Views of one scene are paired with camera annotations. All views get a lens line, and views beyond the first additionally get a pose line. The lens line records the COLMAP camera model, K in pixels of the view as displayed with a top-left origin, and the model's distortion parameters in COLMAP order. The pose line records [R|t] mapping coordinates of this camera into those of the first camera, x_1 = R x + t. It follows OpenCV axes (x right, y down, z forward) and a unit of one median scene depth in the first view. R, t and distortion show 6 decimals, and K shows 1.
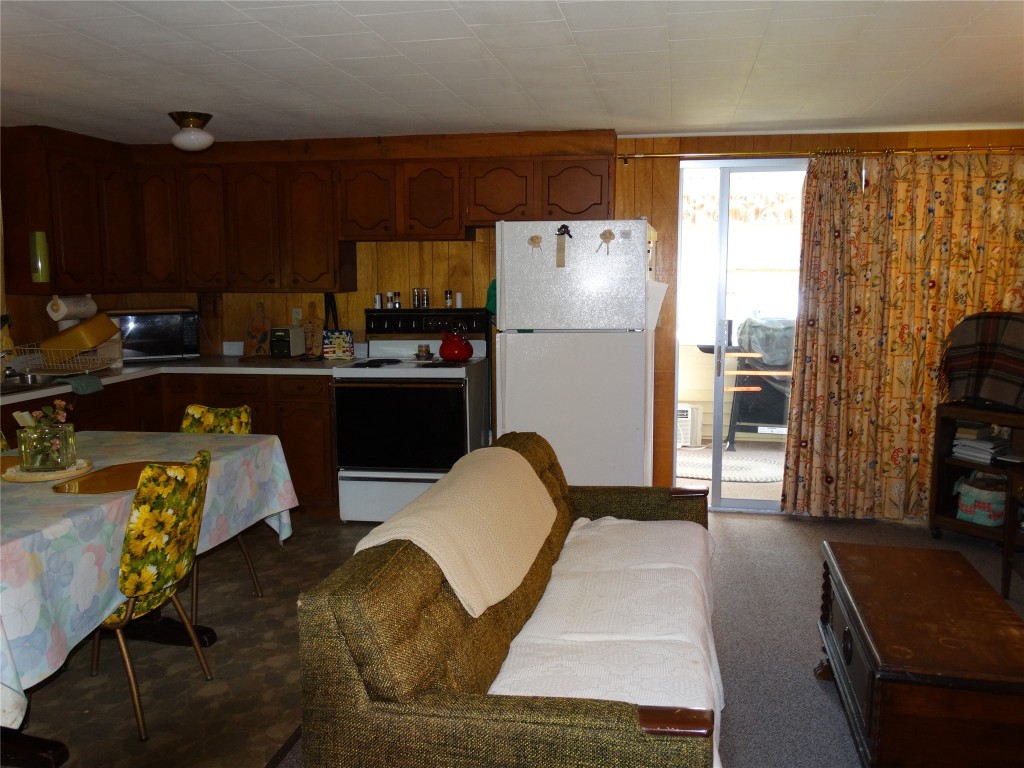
lens RADIAL K [[875.4, 0, 512.0], [0, 875.4, 384.0], [0, 0, 1]] dist [0.012781, 0.008526]
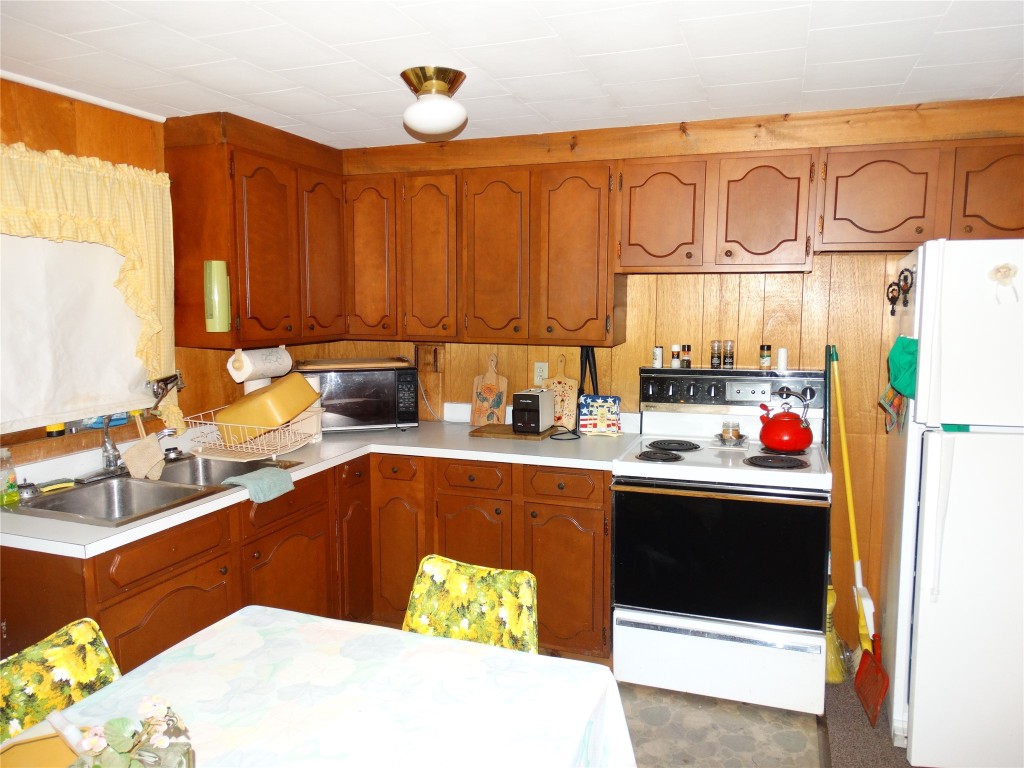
lens RADIAL K [[728.0, 0, 512.0], [0, 728.0, 384.0], [0, 0, 1]] dist [0.002437, 0.001951]
pose [[0.985949, 0.025483, -0.165093, -0.182614], [-0.027719, 0.999552, -0.011250, -0.066415], [0.164733, 0.015668, 0.986214, 0.414208]]
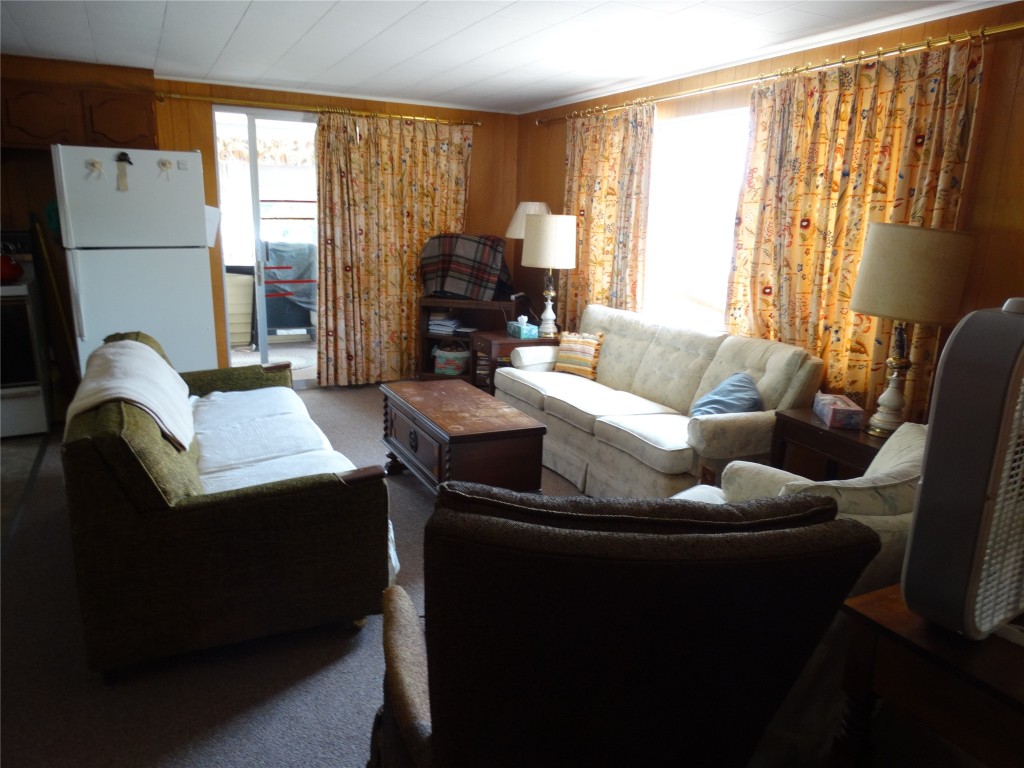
lens RADIAL K [[728.0, 0, 512.0], [0, 728.0, 384.0], [0, 0, 1]] dist [0.002437, 0.001951]
pose [[0.799389, -0.117122, 0.589287, -0.116881], [0.054594, 0.990918, 0.122888, 0.024297], [-0.598328, -0.066064, 0.798523, -0.067116]]
